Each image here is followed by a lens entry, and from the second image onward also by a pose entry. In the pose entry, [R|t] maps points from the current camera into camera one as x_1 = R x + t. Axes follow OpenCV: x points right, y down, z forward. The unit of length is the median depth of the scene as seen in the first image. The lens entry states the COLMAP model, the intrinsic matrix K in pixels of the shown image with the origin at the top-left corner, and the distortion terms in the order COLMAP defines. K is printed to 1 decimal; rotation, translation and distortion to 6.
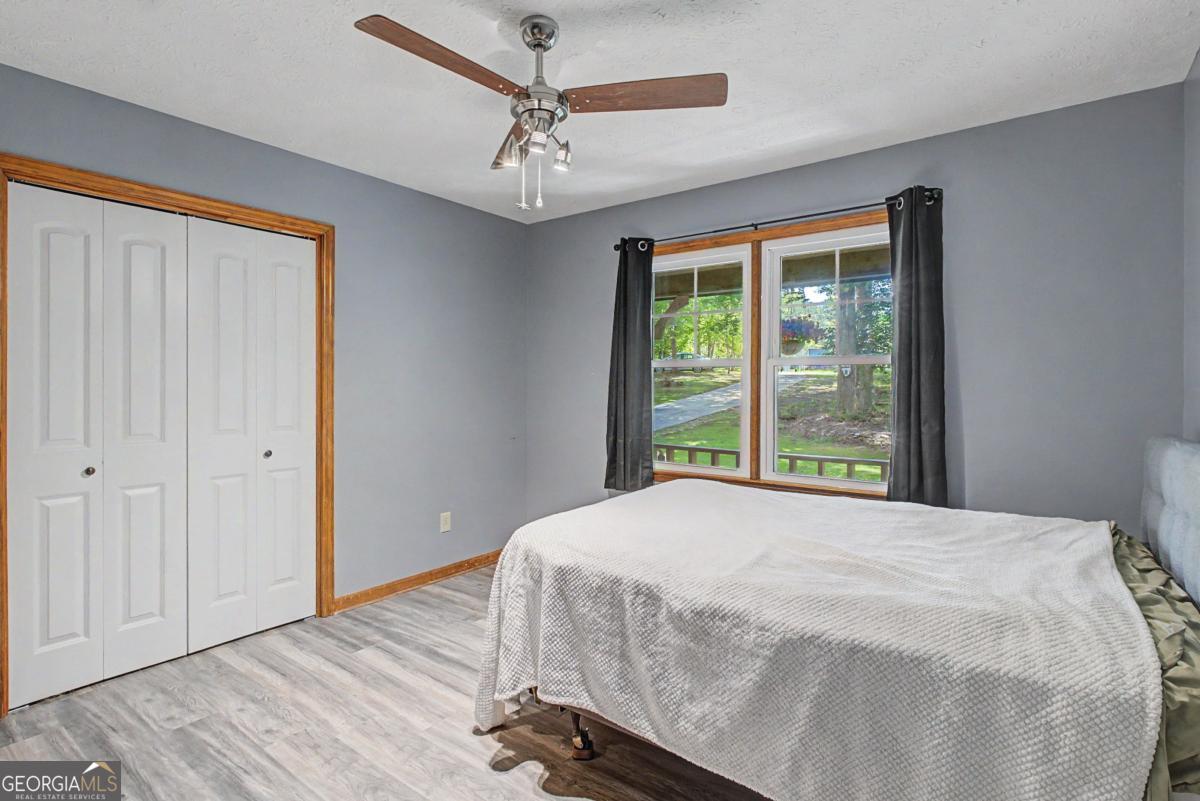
lens RADIAL K [[597.7, 0, 600.5], [0, 597.7, 389.4], [0, 0, 1]] dist [-0.001014, -0.000049]
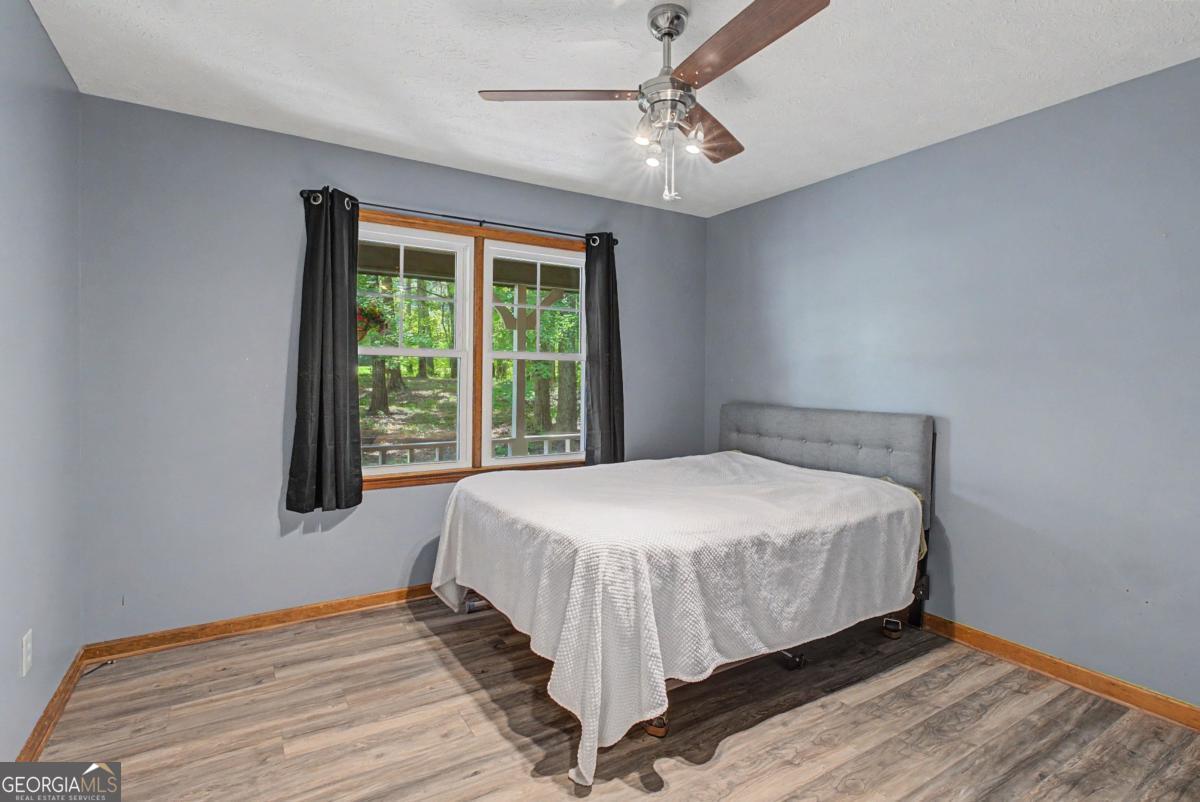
lens RADIAL K [[585.5, 0, 602.8], [0, 585.5, 384.9], [0, 0, 1]] dist [-0.005060, -0.000241]
pose [[0.360881, -0.013328, 0.932517, -0.712398], [0.000206, 0.999899, 0.014212, -0.008254], [-0.932612, -0.004937, 0.360847, 0.509437]]
